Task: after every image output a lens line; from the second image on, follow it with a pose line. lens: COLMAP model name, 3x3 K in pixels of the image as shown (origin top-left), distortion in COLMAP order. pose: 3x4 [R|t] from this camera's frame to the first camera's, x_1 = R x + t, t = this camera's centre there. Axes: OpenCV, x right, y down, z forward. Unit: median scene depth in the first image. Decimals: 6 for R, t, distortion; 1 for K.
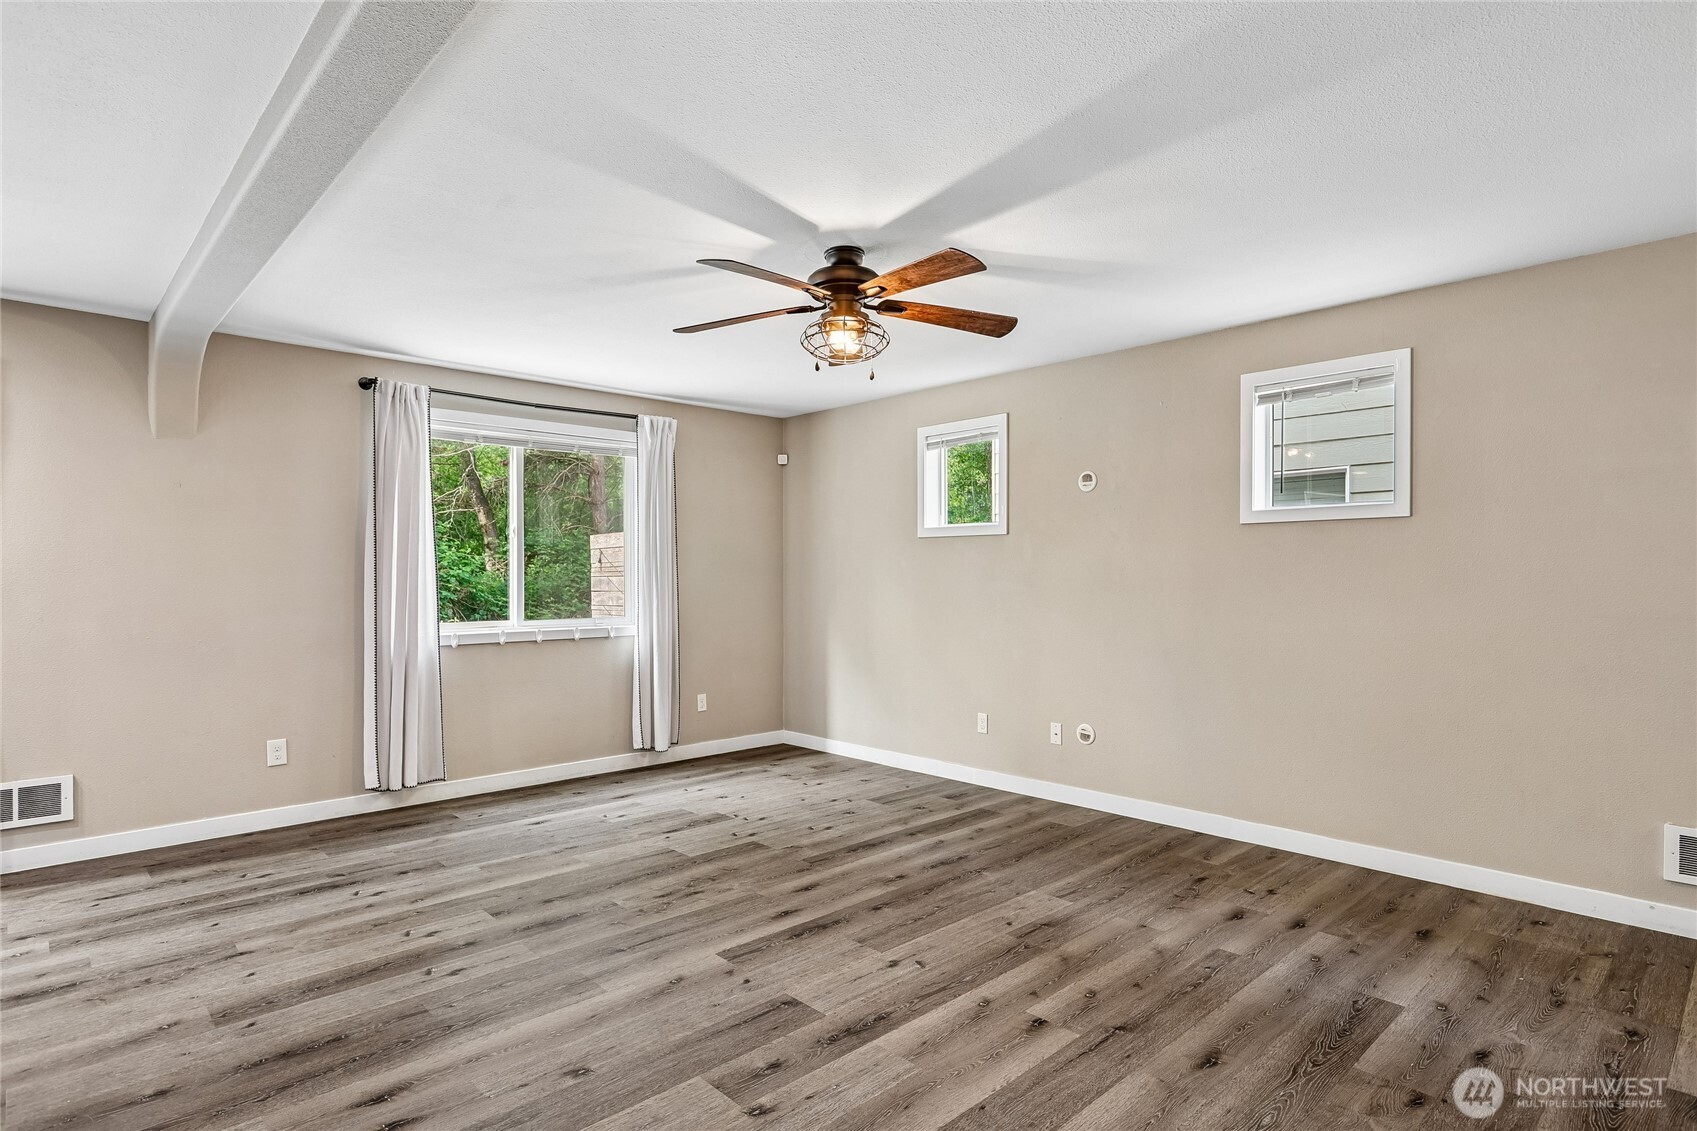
lens RADIAL K [[880.0, 0, 846.3], [0, 880.0, 576.9], [0, 0, 1]] dist [-0.003083, -0.000024]
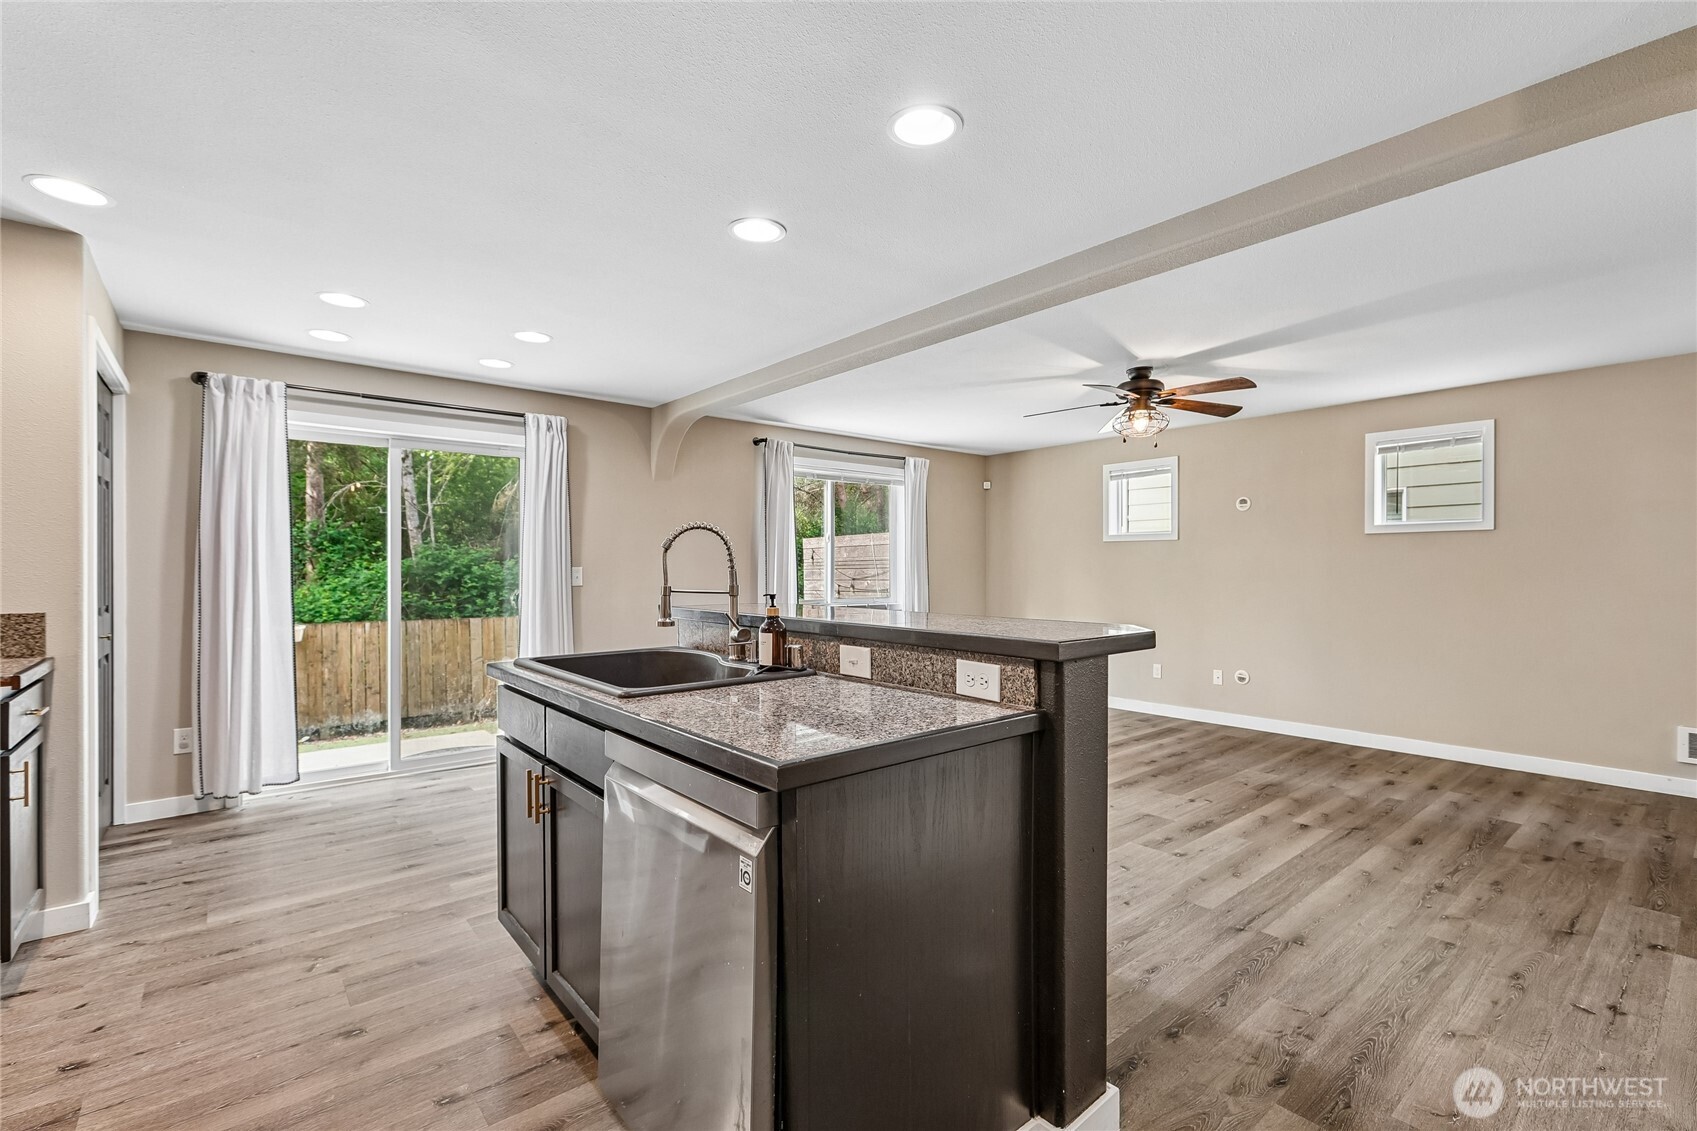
lens RADIAL K [[745.0, 0, 854.6], [0, 745.0, 564.6], [0, 0, 1]] dist [-0.000481, 0.000392]
pose [[0.998582, 0.000666, -0.053237, -0.411592], [-0.001058, 0.999973, -0.007326, 0.002285], [0.053231, 0.007372, 0.998555, -0.362665]]
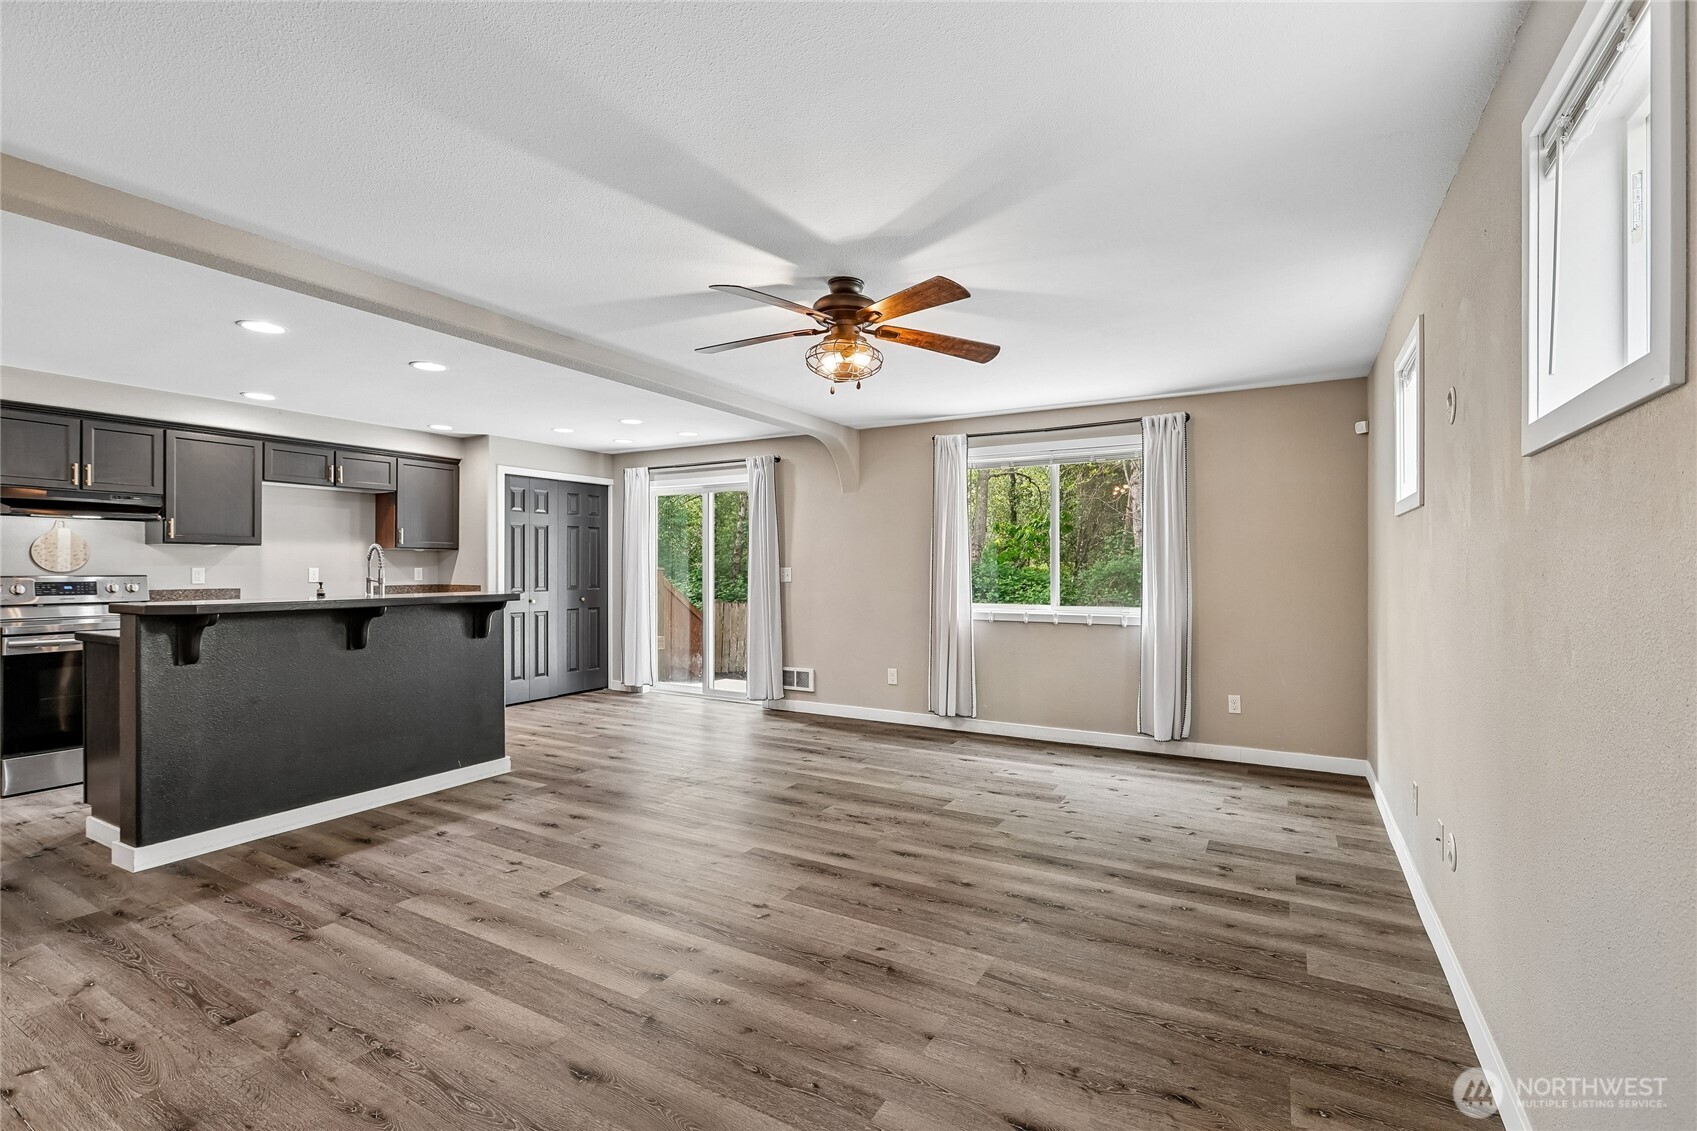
lens RADIAL K [[745.0, 0, 873.6], [0, 745.0, 564.4], [0, 0, 1]] dist [-0.000481, 0.000392]
pose [[0.308130, -0.002841, -0.951340, 0.830542], [-0.002852, 0.999988, -0.003909, -0.004461], [0.951340, 0.003918, 0.308119, 0.674198]]
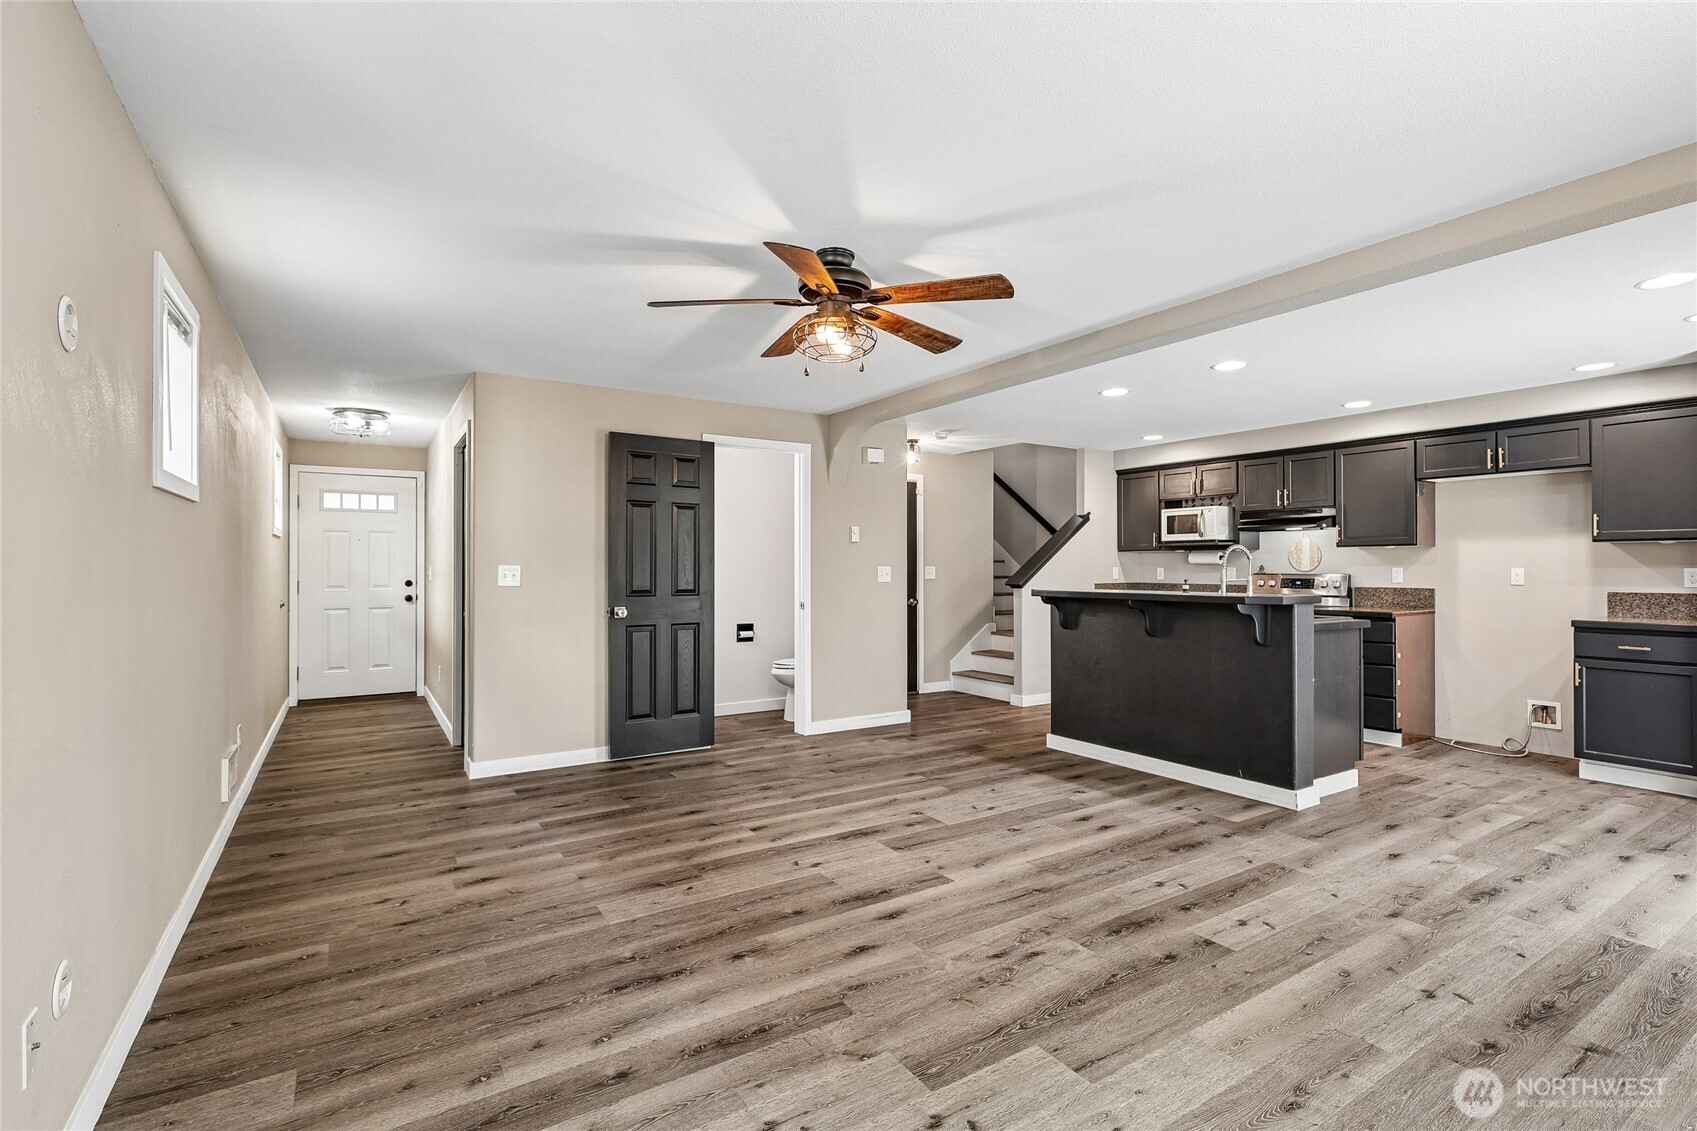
lens RADIAL K [[776.6, 0, 846.9], [0, 776.6, 566.4], [0, 0, 1]] dist [-0.001693, 0.000863]
pose [[-0.982572, 0.001600, 0.185877, -0.167004], [0.001569, 0.999999, -0.000315, -0.004153], [-0.185877, -0.000018, -0.982573, 1.714309]]
